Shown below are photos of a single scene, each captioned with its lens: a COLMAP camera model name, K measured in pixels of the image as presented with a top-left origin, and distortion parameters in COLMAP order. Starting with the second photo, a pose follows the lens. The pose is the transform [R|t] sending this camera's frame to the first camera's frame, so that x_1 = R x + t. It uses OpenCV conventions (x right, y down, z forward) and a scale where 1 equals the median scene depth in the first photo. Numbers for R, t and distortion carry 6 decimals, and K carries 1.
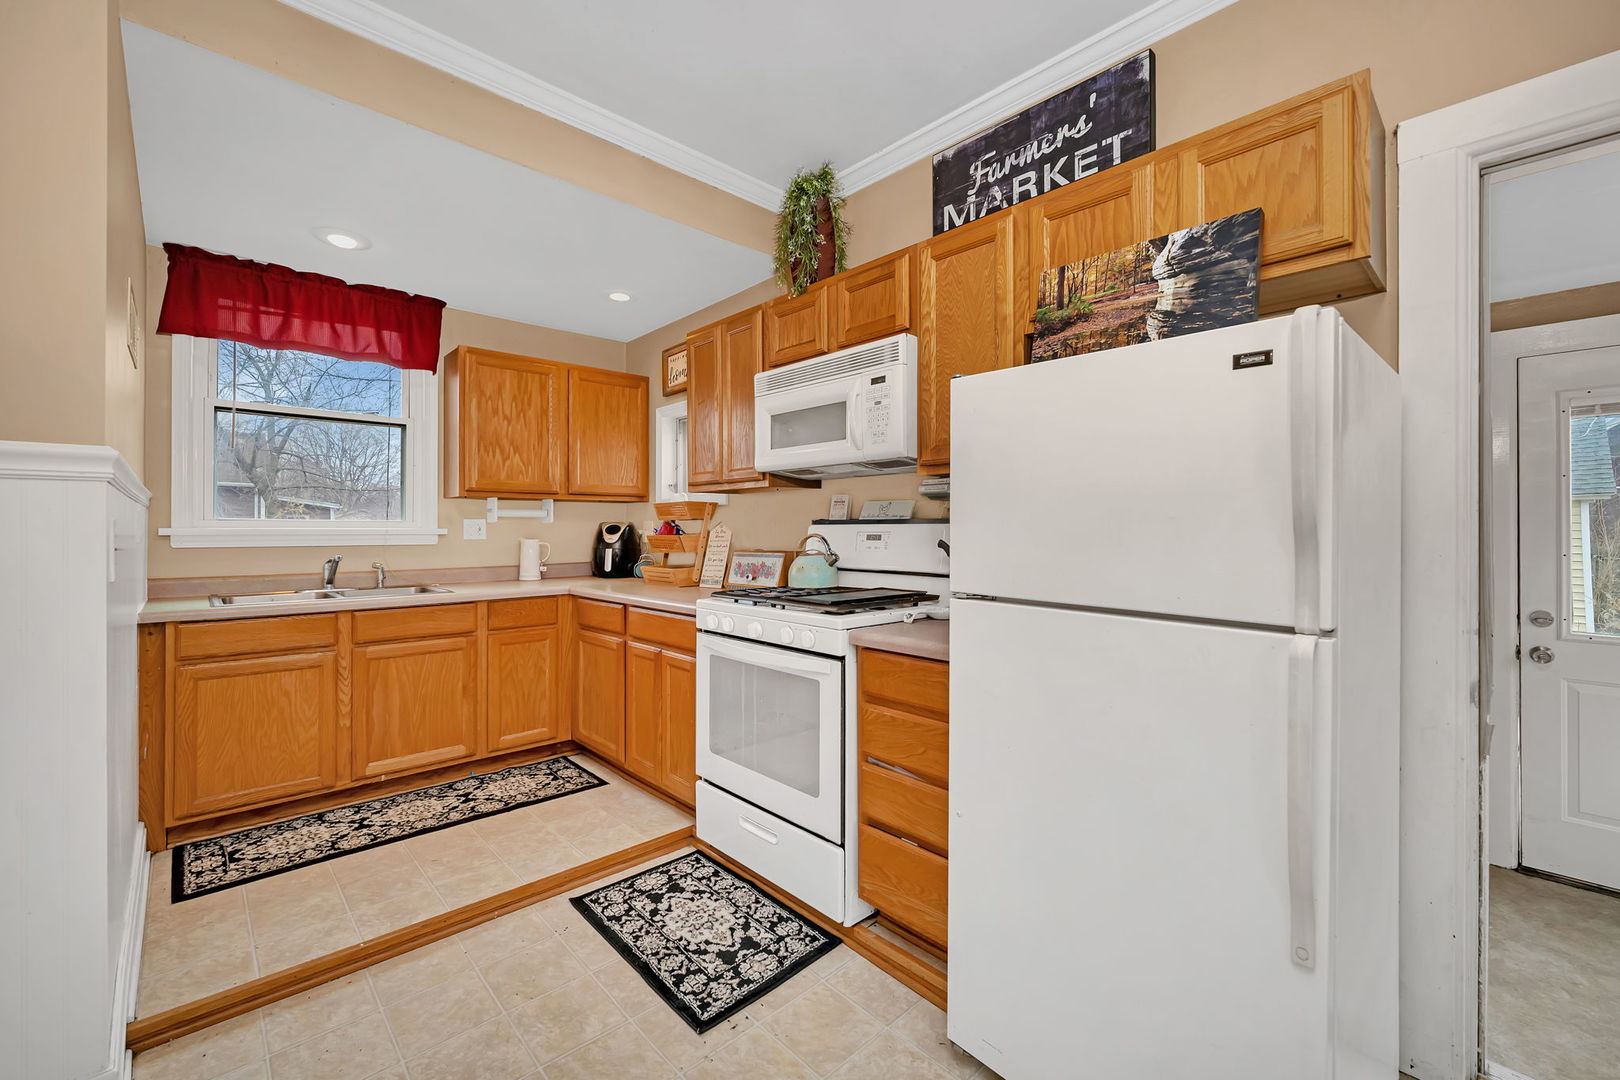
lens RADIAL K [[664.4, 0, 807.5], [0, 664.4, 525.4], [0, 0, 1]] dist [-0.001735, -0.000181]
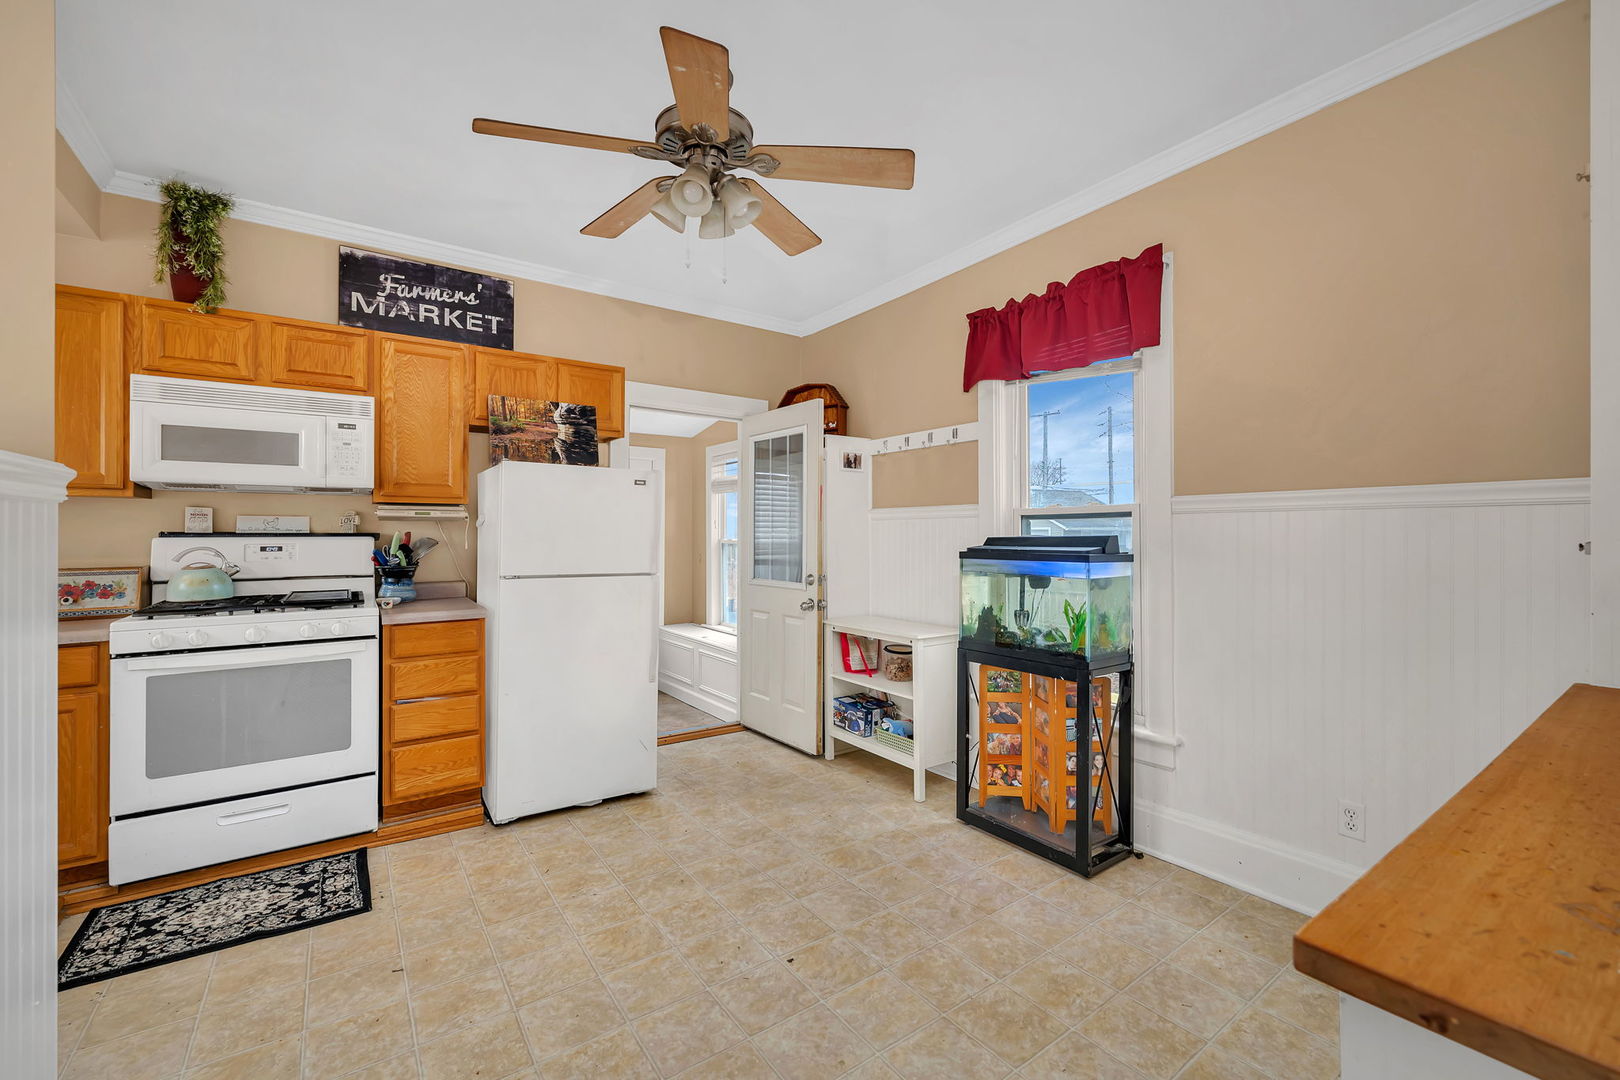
lens RADIAL K [[664.4, 0, 809.9], [0, 664.4, 526.3], [0, 0, 1]] dist [-0.001735, -0.000181]
pose [[0.132856, 0.005459, 0.991120, -0.981894], [-0.006771, 0.999966, -0.004600, -0.023242], [-0.991112, -0.006100, 0.132889, -0.059816]]
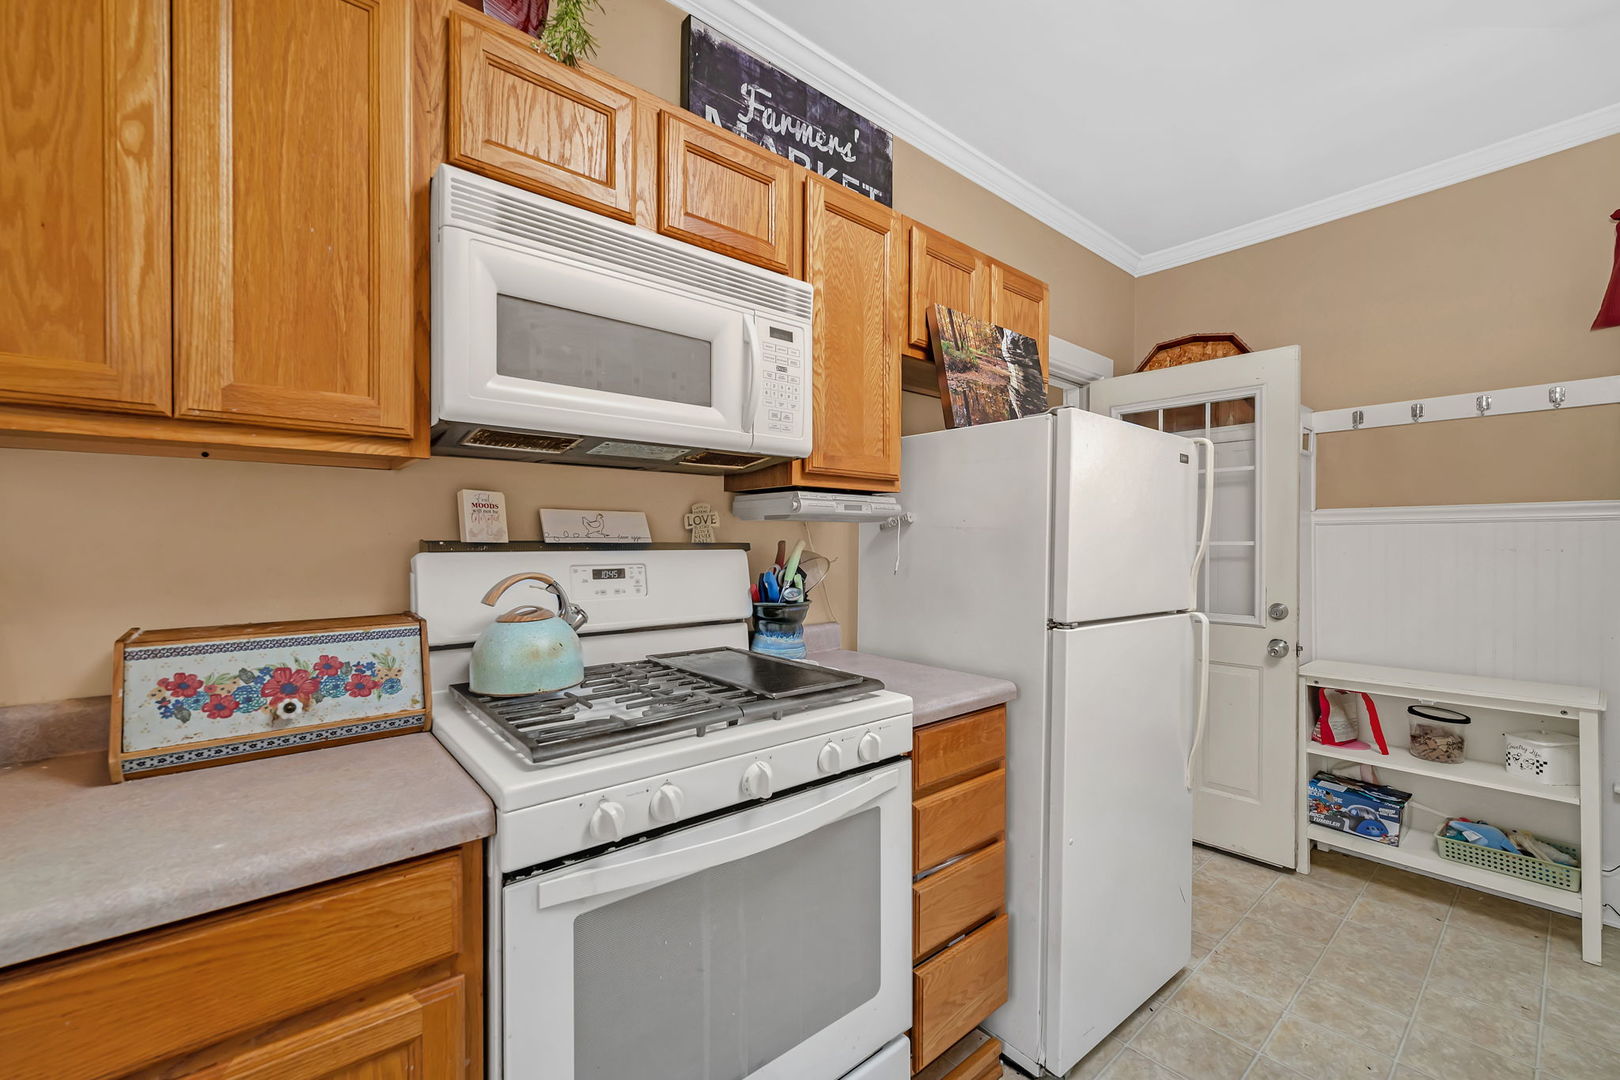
lens RADIAL K [[664.4, 0, 807.5], [0, 664.4, 541.6], [0, 0, 1]] dist [-0.001735, -0.000181]
pose [[0.045491, -0.002626, 0.998961, -0.515880], [-0.007246, 0.999969, 0.002958, -0.014023], [-0.998938, -0.007373, 0.045471, 0.880798]]
